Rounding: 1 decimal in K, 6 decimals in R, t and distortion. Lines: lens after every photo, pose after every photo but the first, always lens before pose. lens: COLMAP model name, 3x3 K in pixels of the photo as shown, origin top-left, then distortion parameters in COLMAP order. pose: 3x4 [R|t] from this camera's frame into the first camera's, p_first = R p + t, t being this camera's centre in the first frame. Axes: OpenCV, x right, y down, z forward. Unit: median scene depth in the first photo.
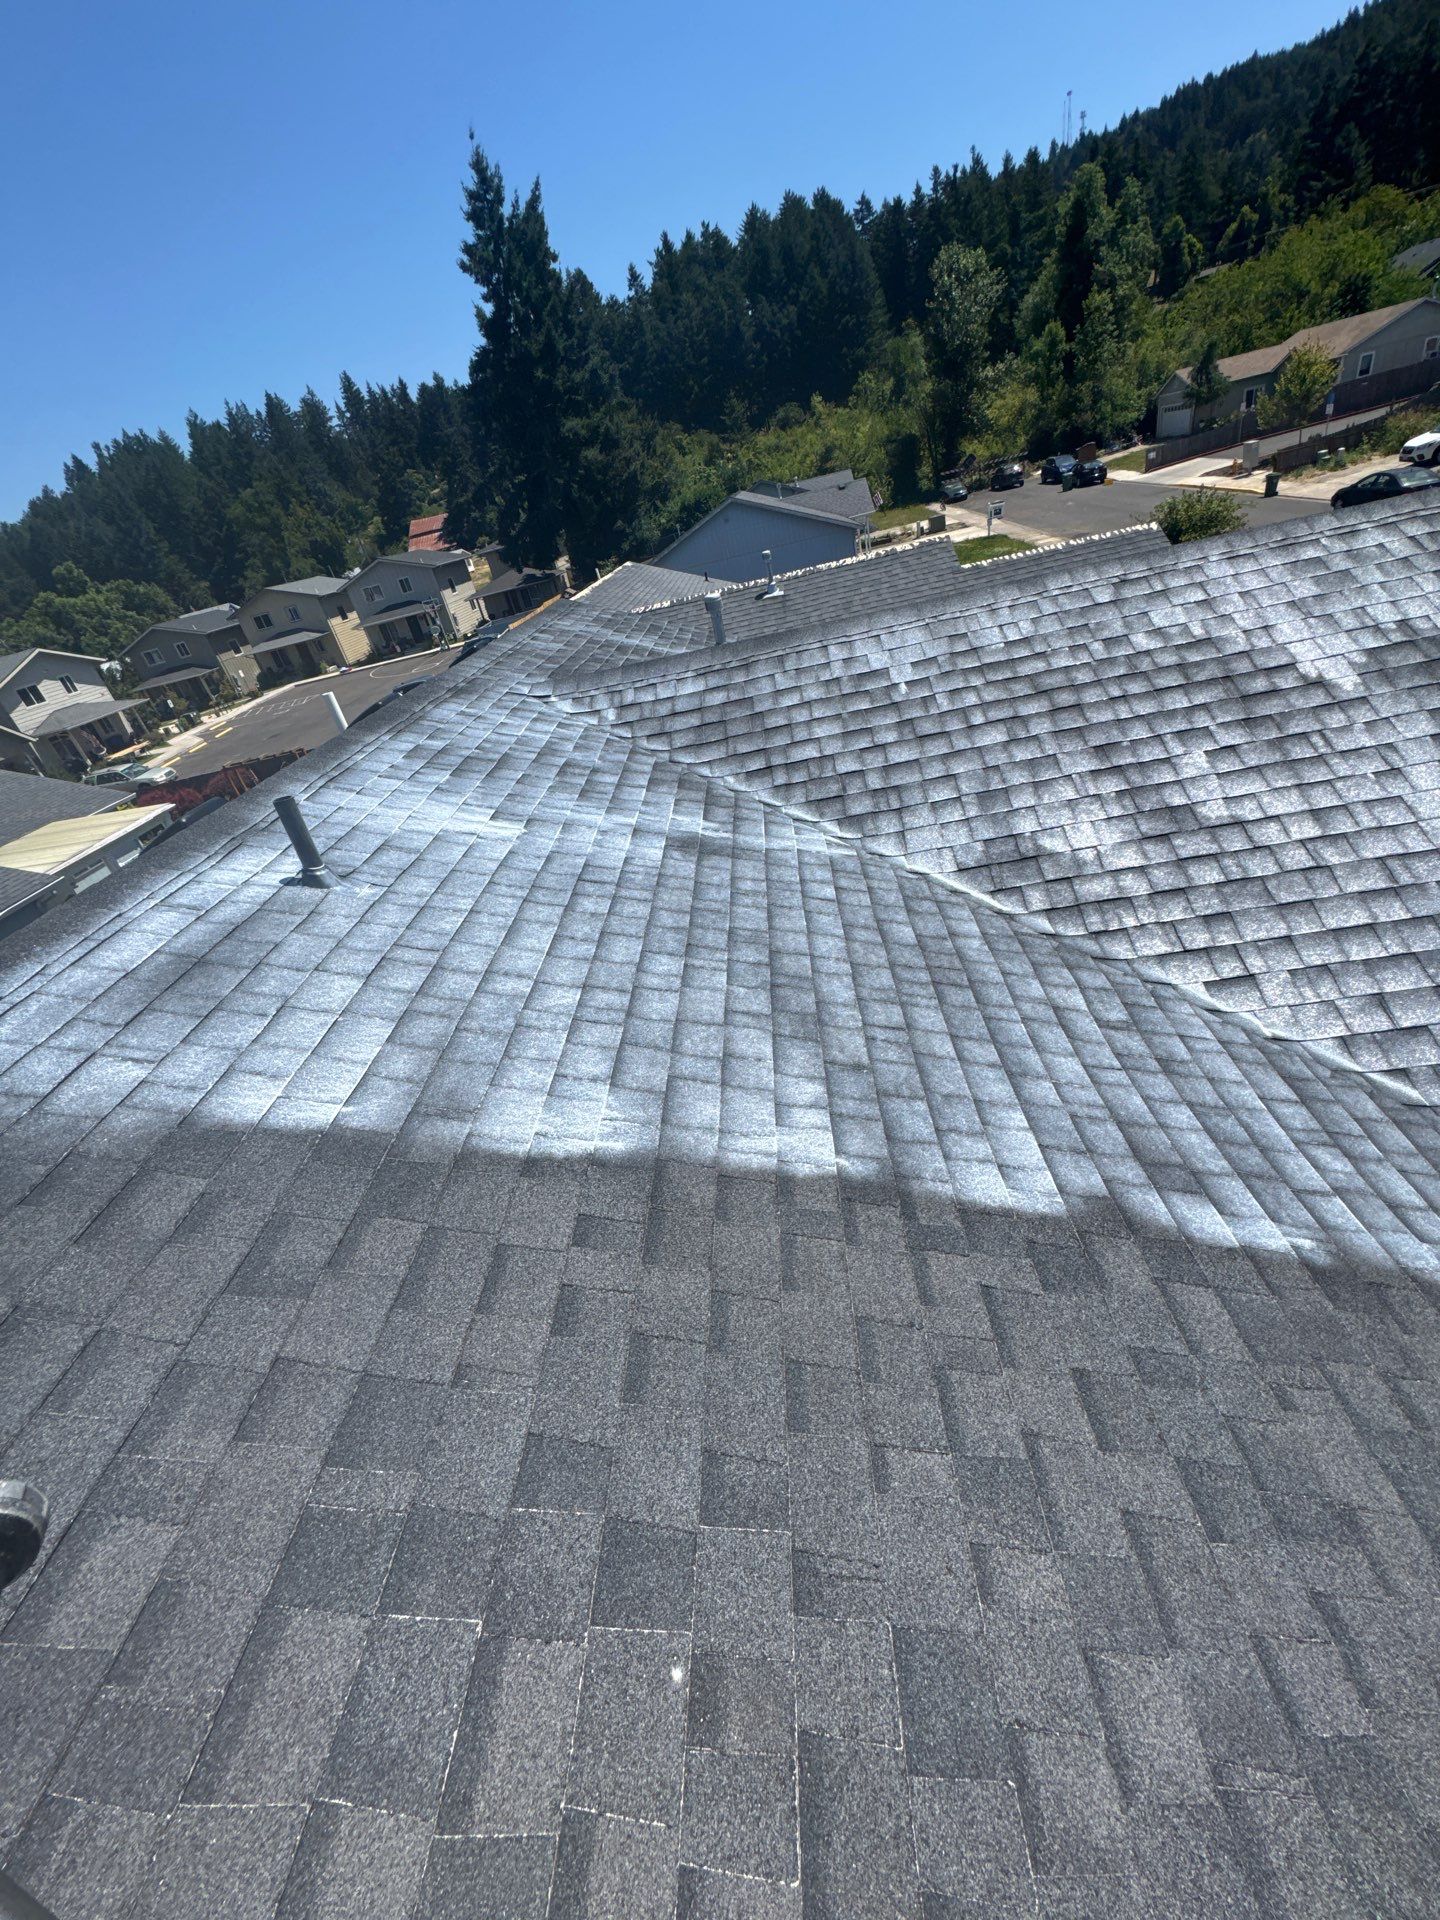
lens RADIAL K [[768.9, 0, 720.6], [0, 768.9, 959.0], [0, 0, 1]] dist [-0.002809, 0.000395]
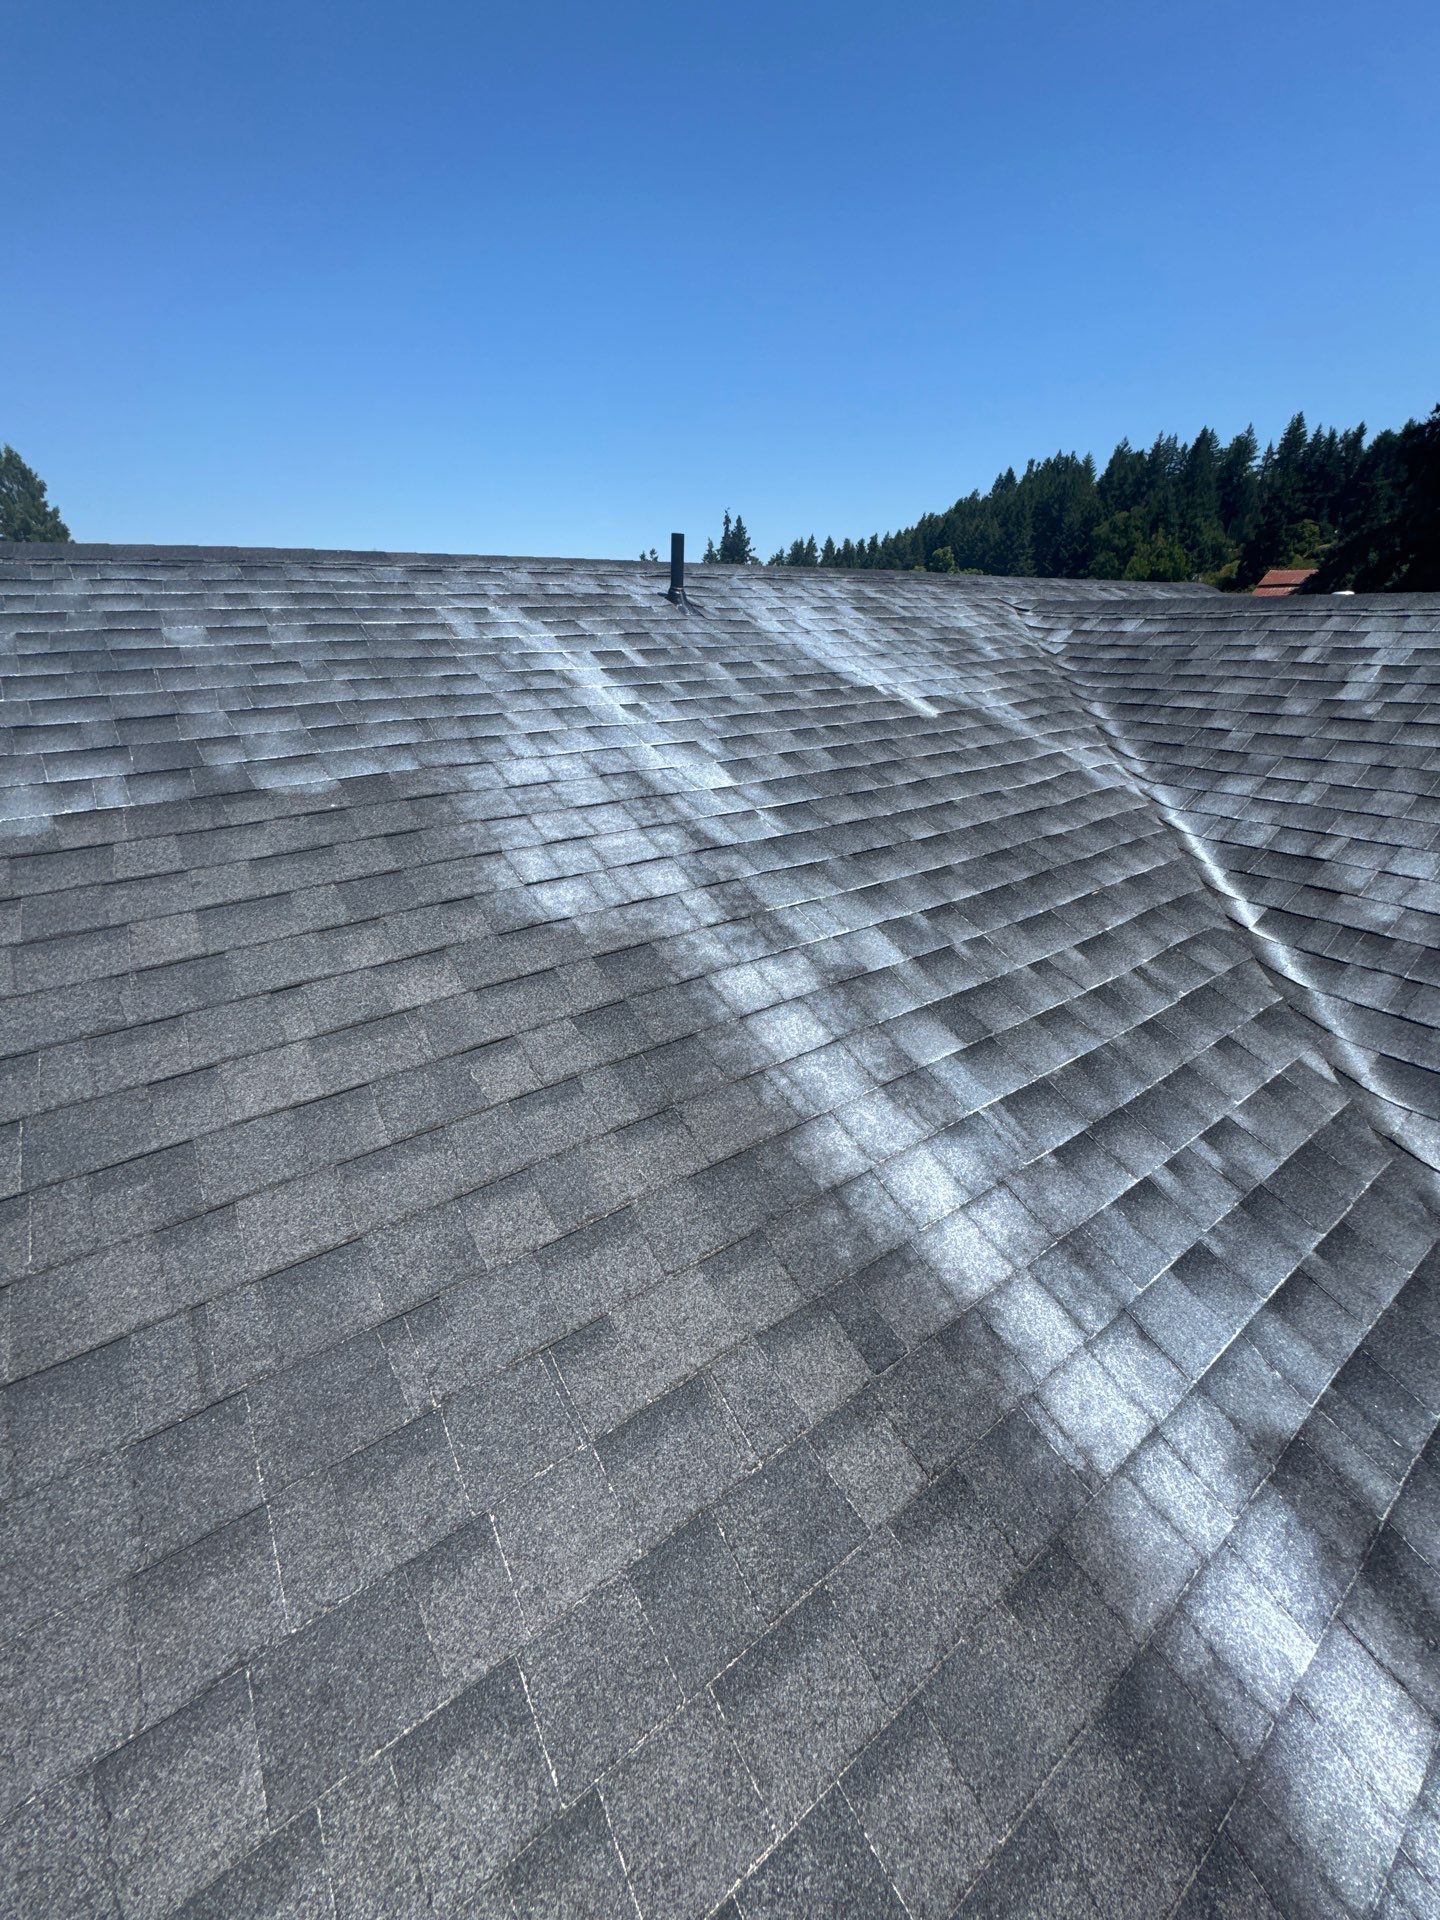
lens RADIAL K [[759.3, 0, 719.1], [0, 759.3, 965.7], [0, 0, 1]] dist [-0.002346, -0.002971]
pose [[0.595014, 0.505256, -0.625040, 0.032876], [-0.516345, 0.836277, 0.184470, 0.007325], [0.615911, 0.212973, 0.758483, 0.004241]]
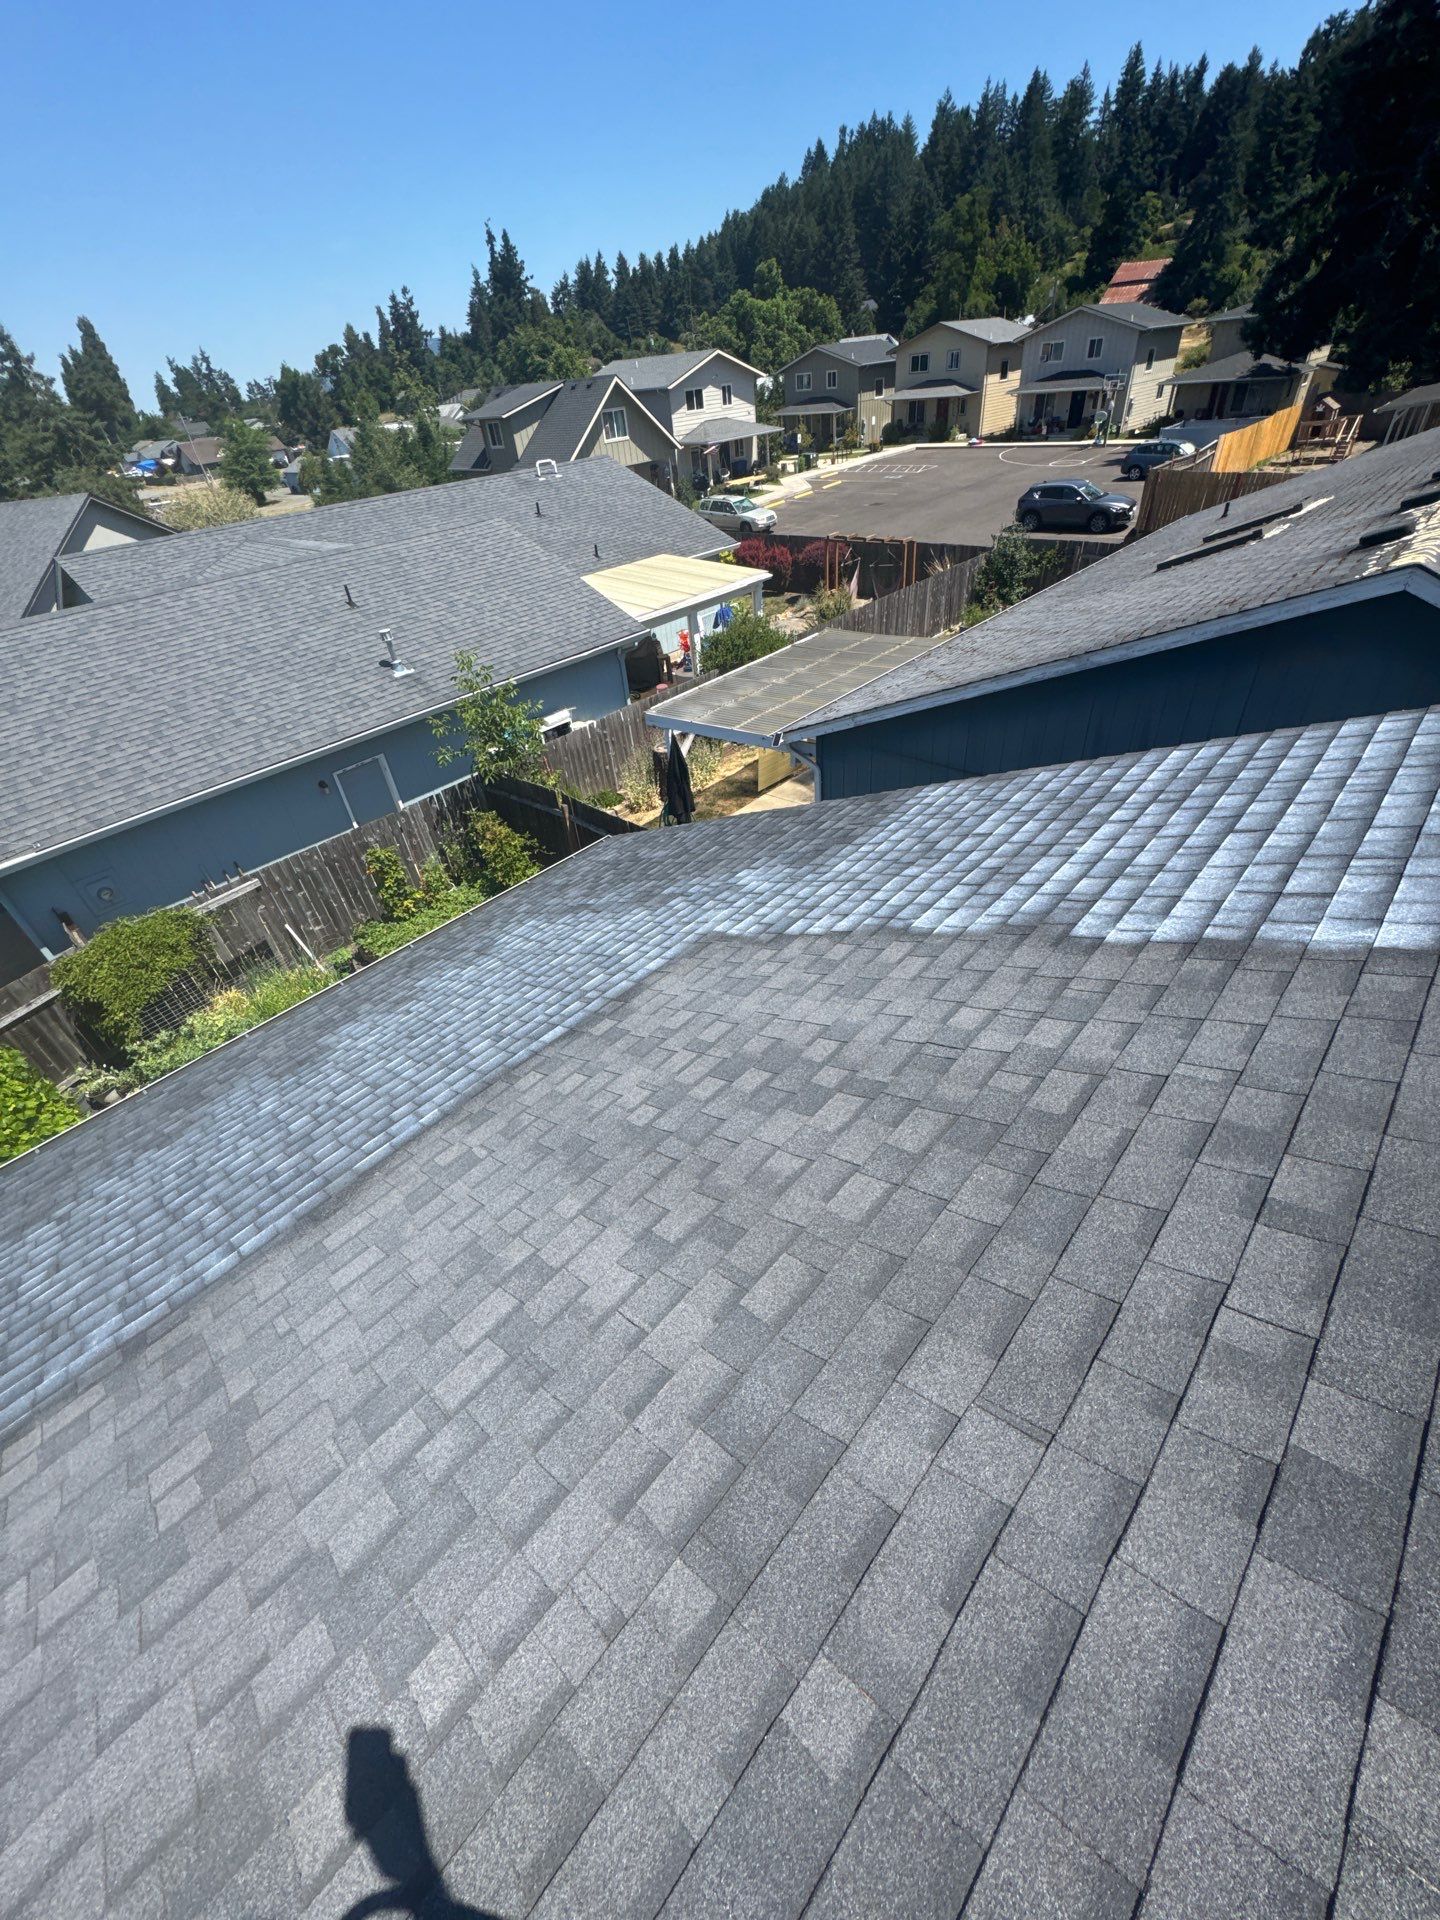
lens RADIAL K [[766.5, 0, 714.8], [0, 766.5, 960.7], [0, 0, 1]] dist [-0.005795, 0.000423]
pose [[0.759478, 0.508980, -0.405132, -0.062937], [-0.406789, 0.857567, 0.314805, -0.024696], [0.507657, -0.074285, 0.858351, 0.061967]]
